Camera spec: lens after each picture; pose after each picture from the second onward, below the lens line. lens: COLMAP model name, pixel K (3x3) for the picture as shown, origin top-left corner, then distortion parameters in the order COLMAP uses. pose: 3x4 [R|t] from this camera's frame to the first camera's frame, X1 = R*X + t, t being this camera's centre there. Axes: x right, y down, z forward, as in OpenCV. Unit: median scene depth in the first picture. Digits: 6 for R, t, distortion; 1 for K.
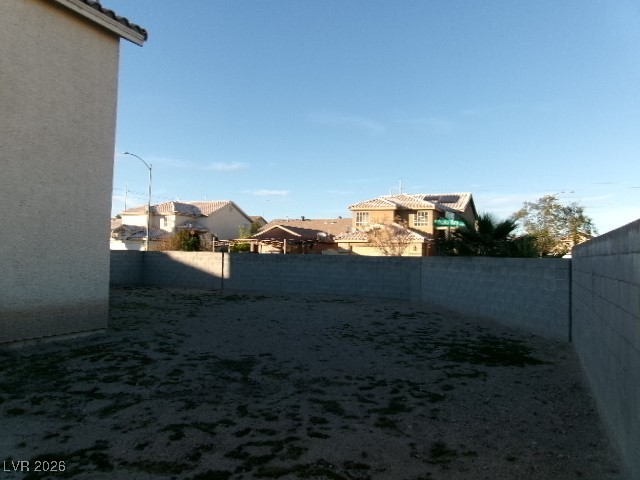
lens RADIAL K [[500.7, 0, 320.6], [0, 500.7, 231.1], [0, 0, 1]] dist [-0.007486, -0.002518]
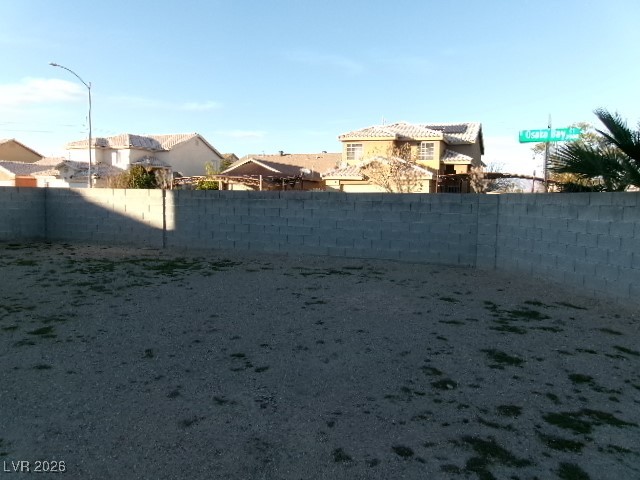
lens RADIAL K [[500.7, 0, 320.6], [0, 500.7, 231.1], [0, 0, 1]] dist [-0.007486, -0.002518]
pose [[0.998832, -0.006510, 0.047869, -0.012811], [0.000931, 0.993287, 0.115673, 0.010351], [-0.048301, -0.115493, 0.992133, 0.169100]]
